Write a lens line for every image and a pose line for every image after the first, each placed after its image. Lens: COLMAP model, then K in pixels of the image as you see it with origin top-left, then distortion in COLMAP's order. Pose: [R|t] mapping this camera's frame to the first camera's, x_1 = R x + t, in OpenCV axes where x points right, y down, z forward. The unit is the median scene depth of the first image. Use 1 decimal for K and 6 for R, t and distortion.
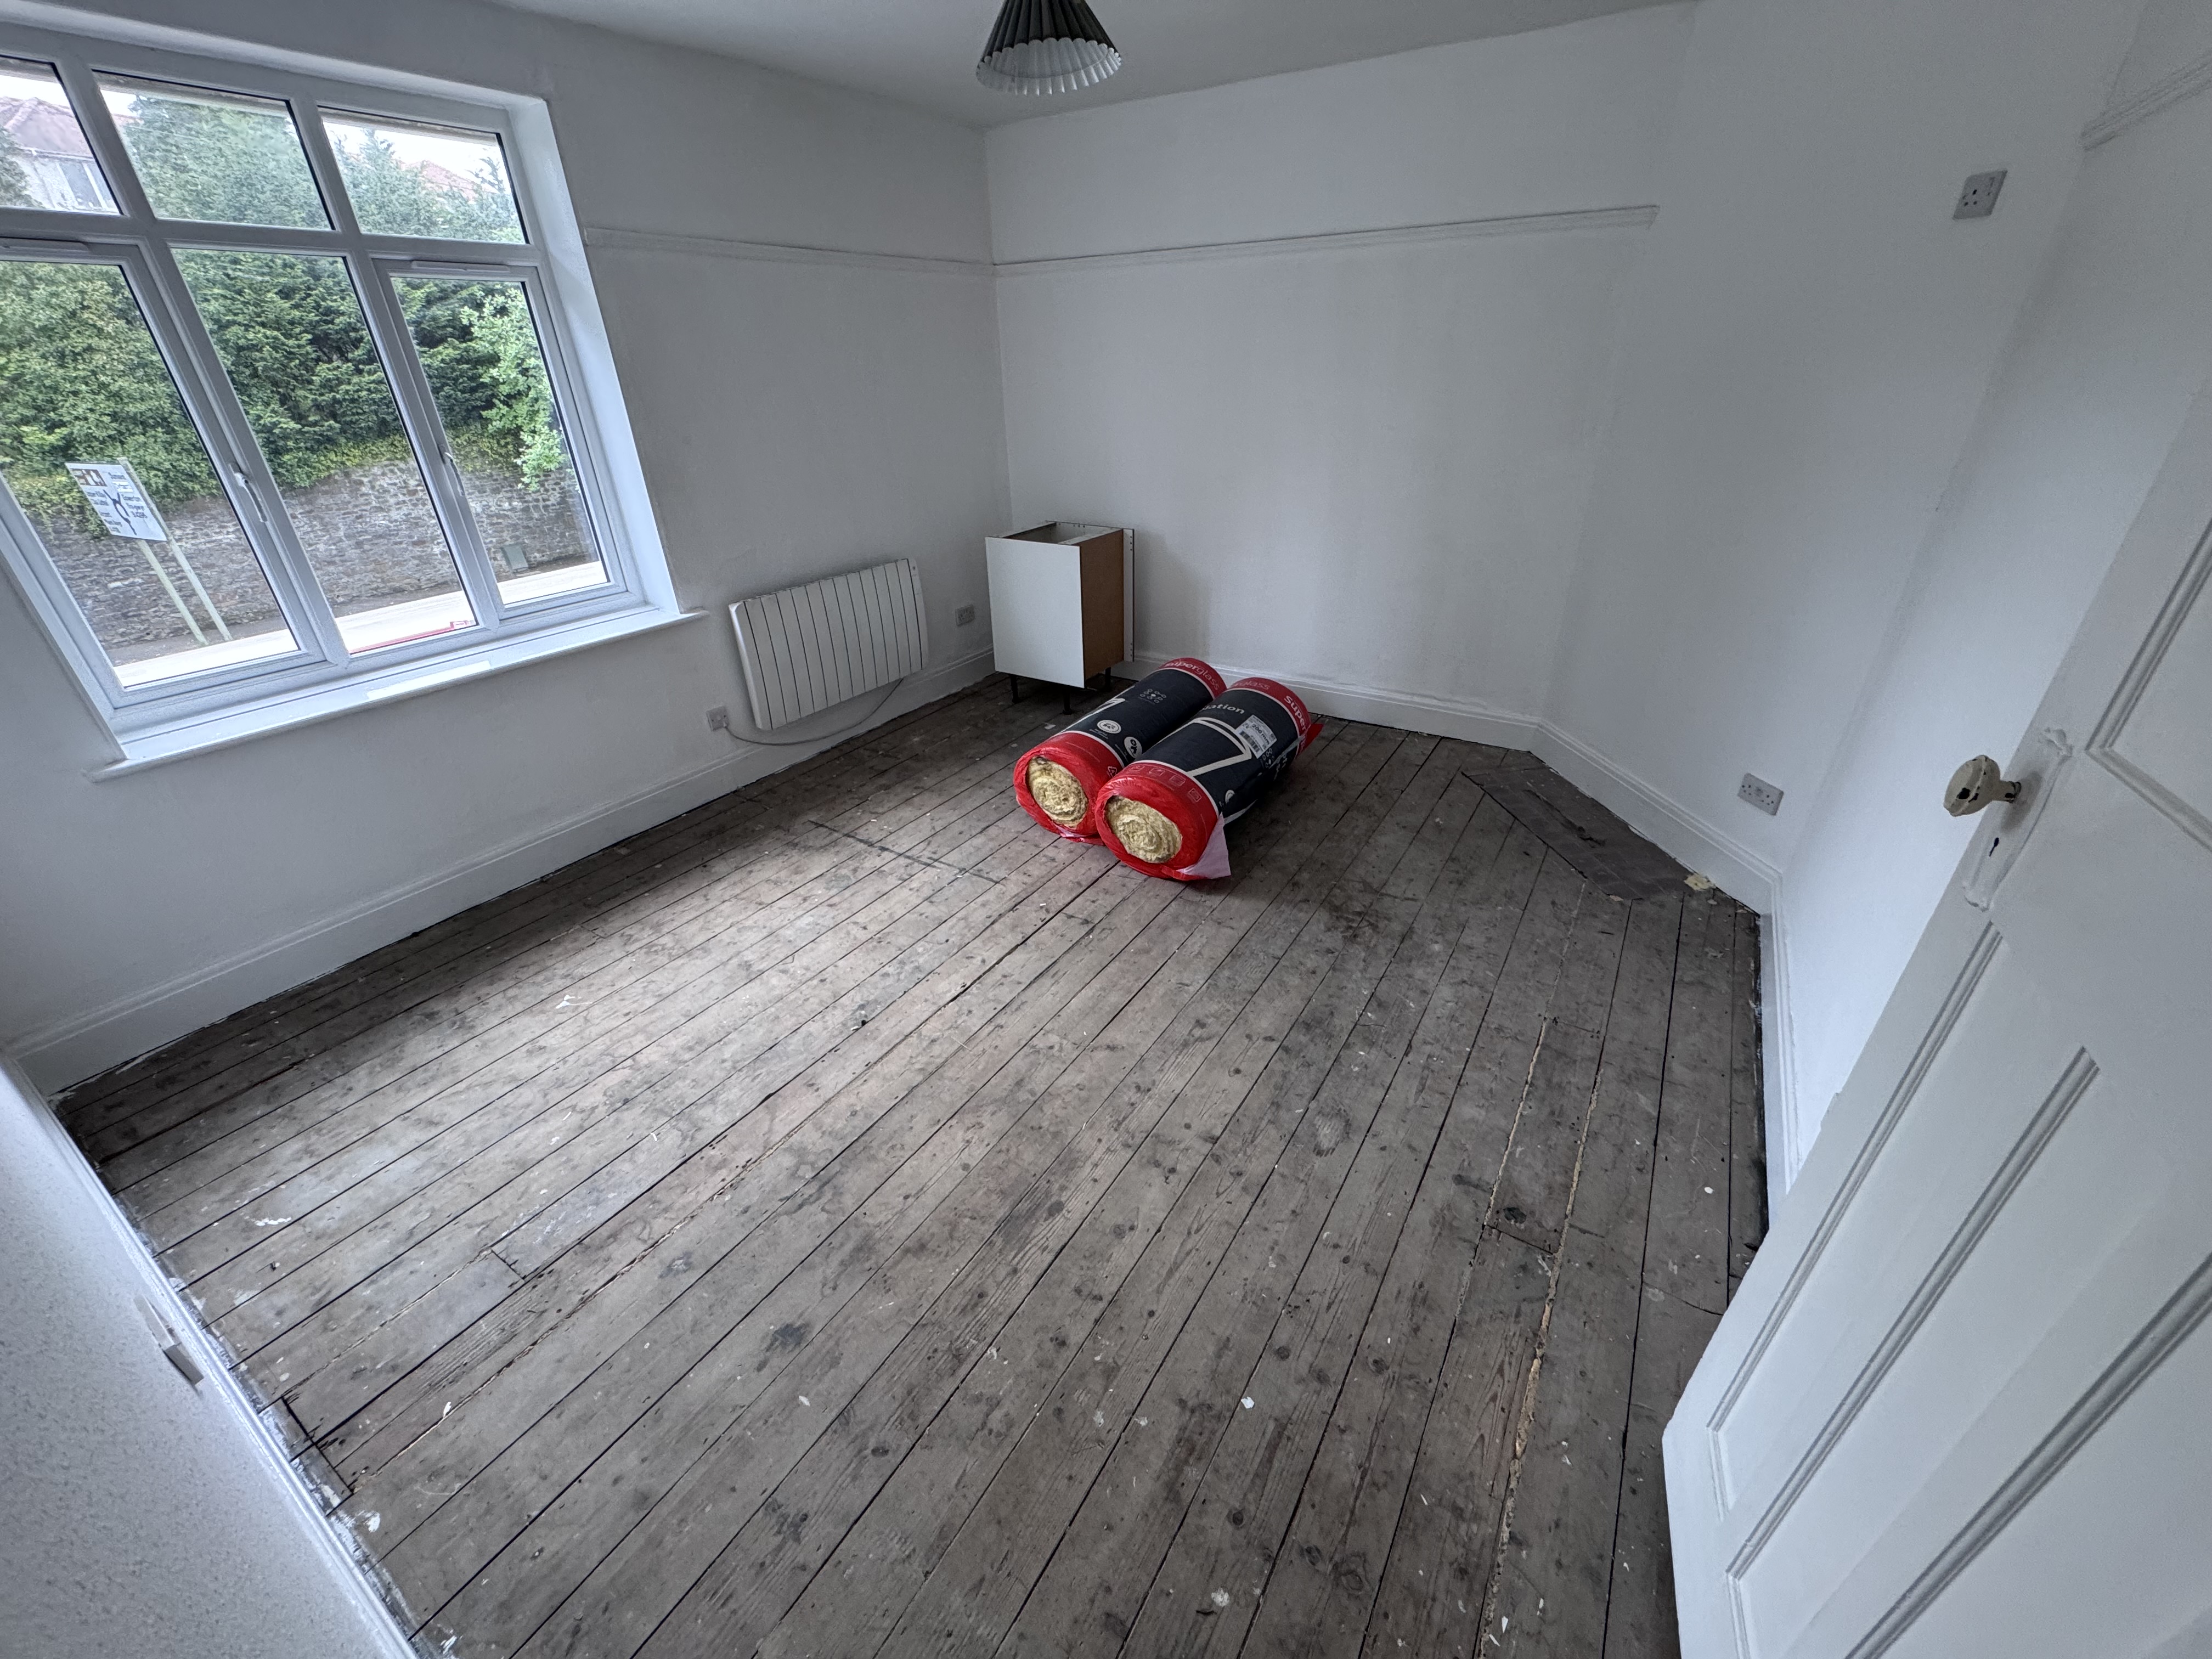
lens RADIAL K [[883.0, 0, 1105.7], [0, 883.0, 839.7], [0, 0, 1]] dist [-0.002985, 0.000638]
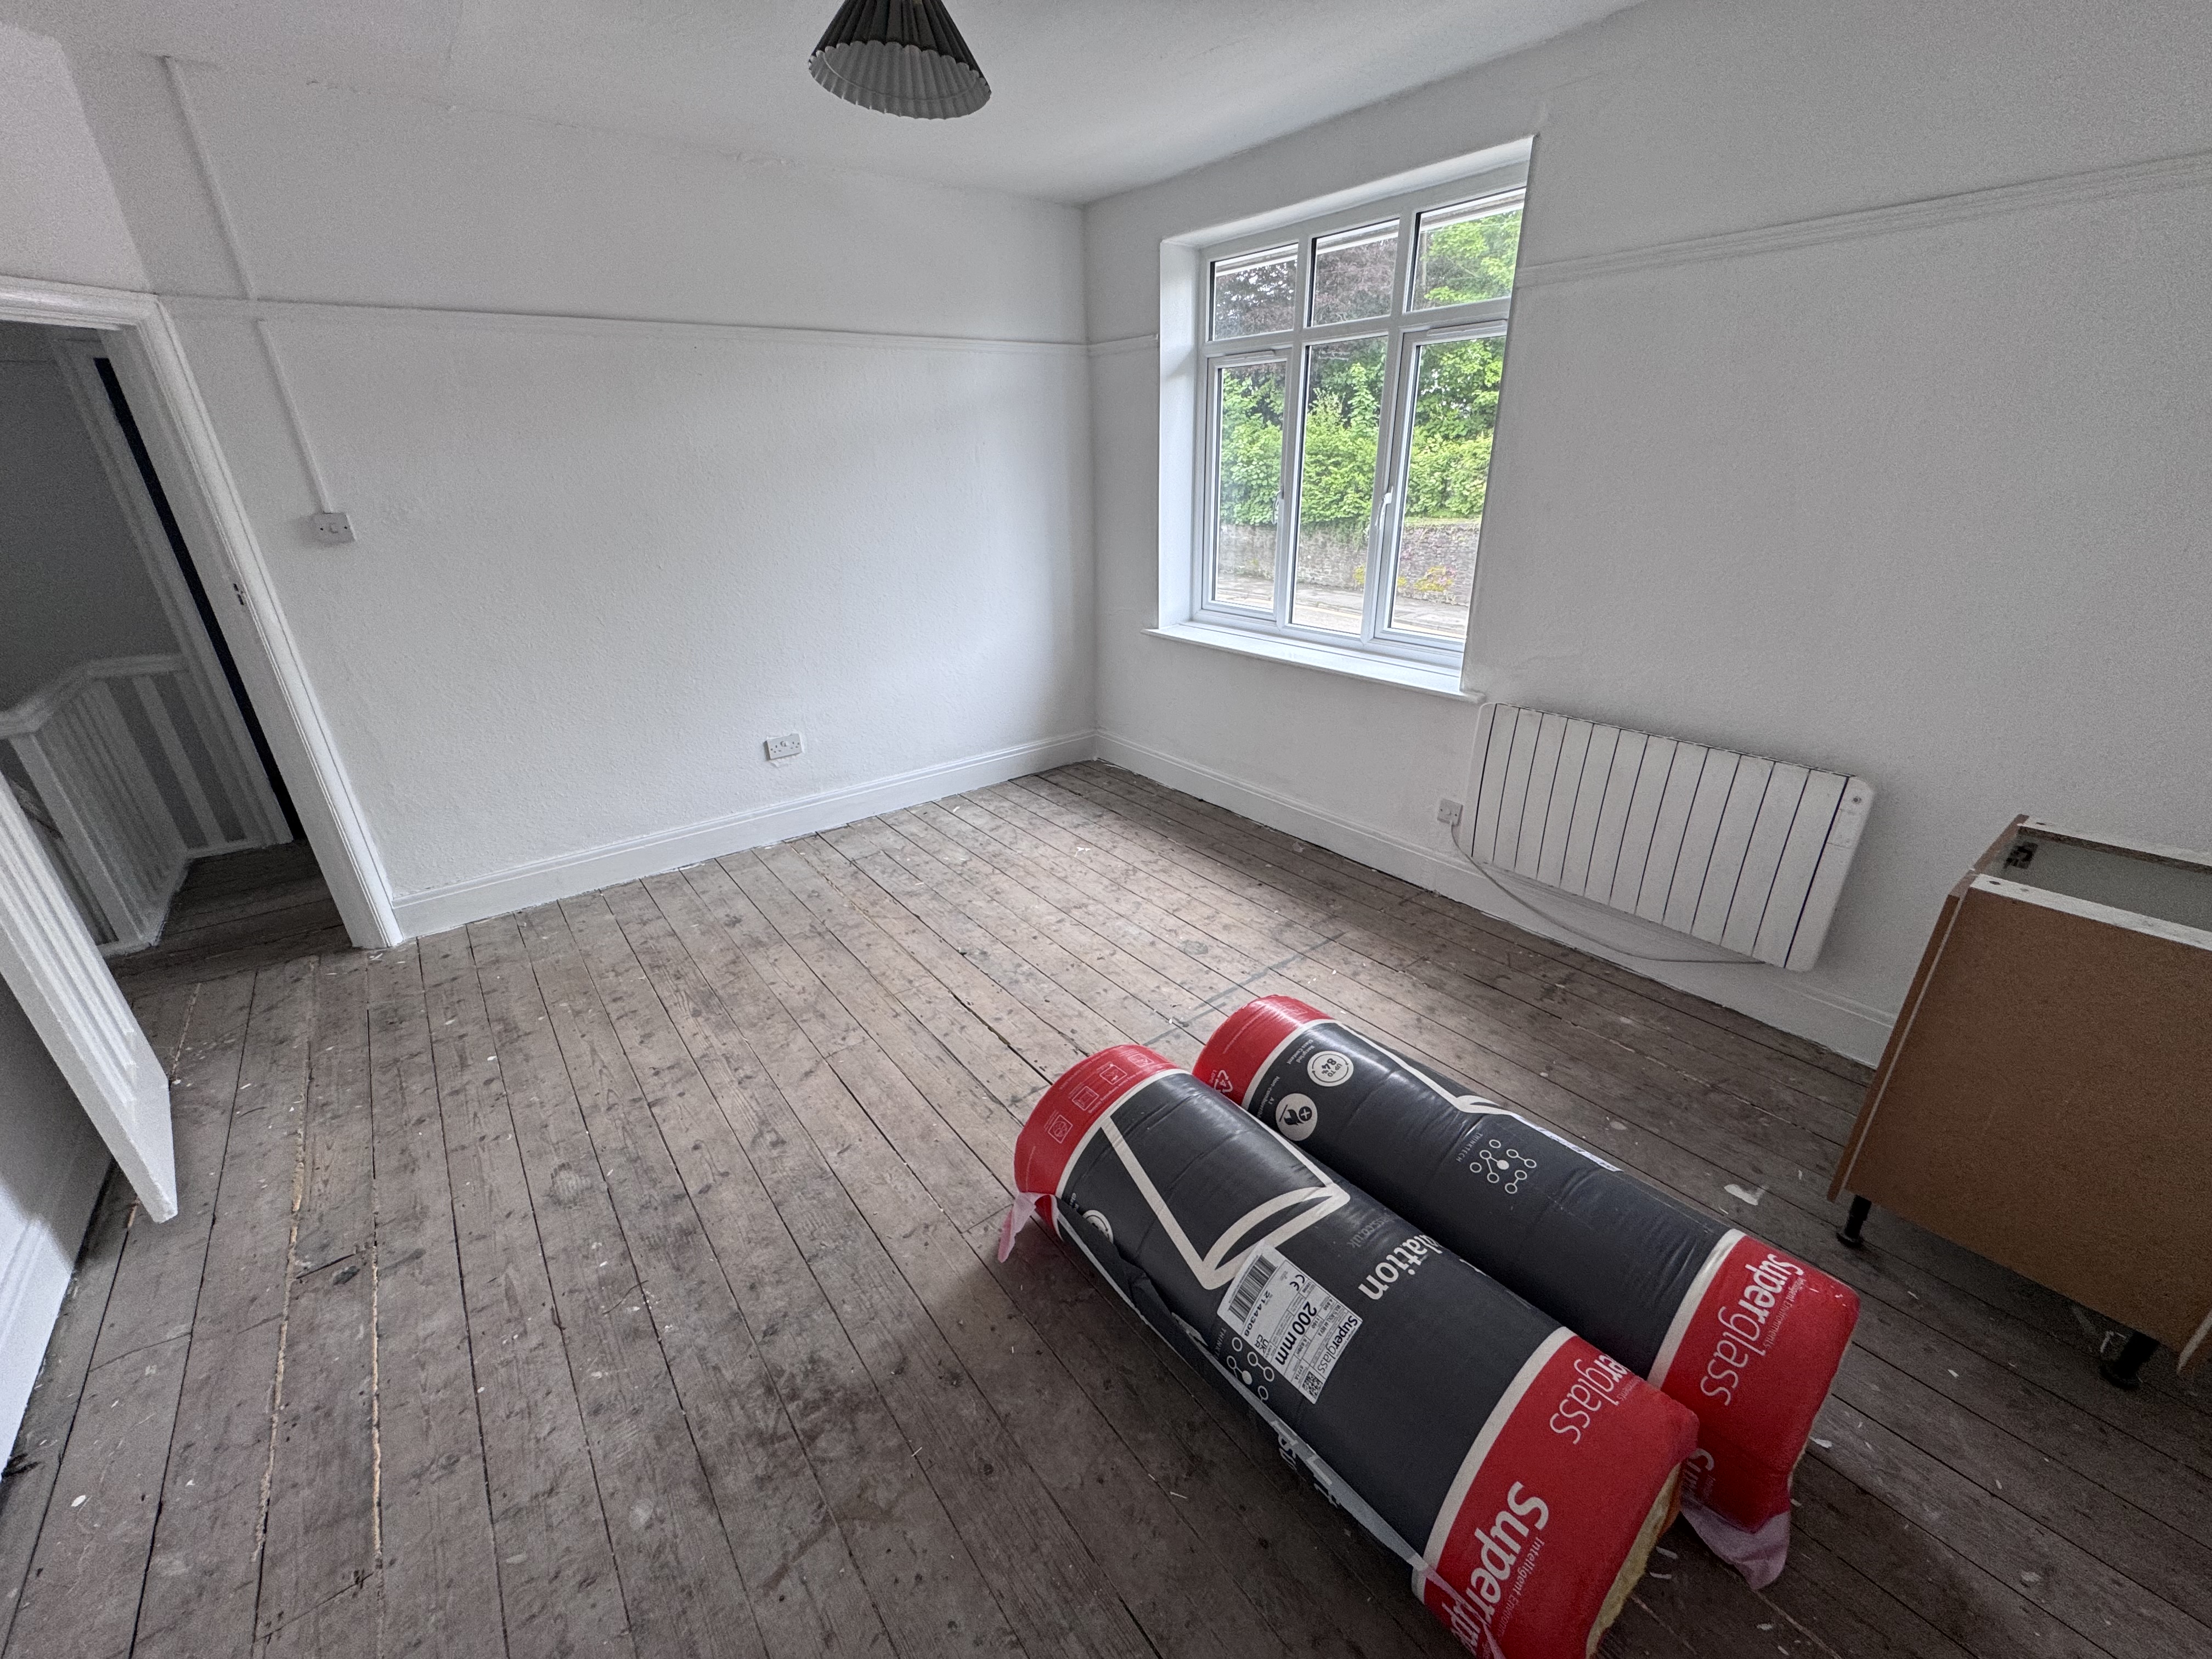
lens RADIAL K [[883.0, 0, 1103.4], [0, 883.0, 829.7], [0, 0, 1]] dist [-0.002985, 0.000638]
pose [[-0.341126, 0.396602, -0.852256, 0.612609], [-0.430348, 0.740158, 0.516689, -0.613732], [0.835723, 0.543023, -0.081810, 1.137803]]
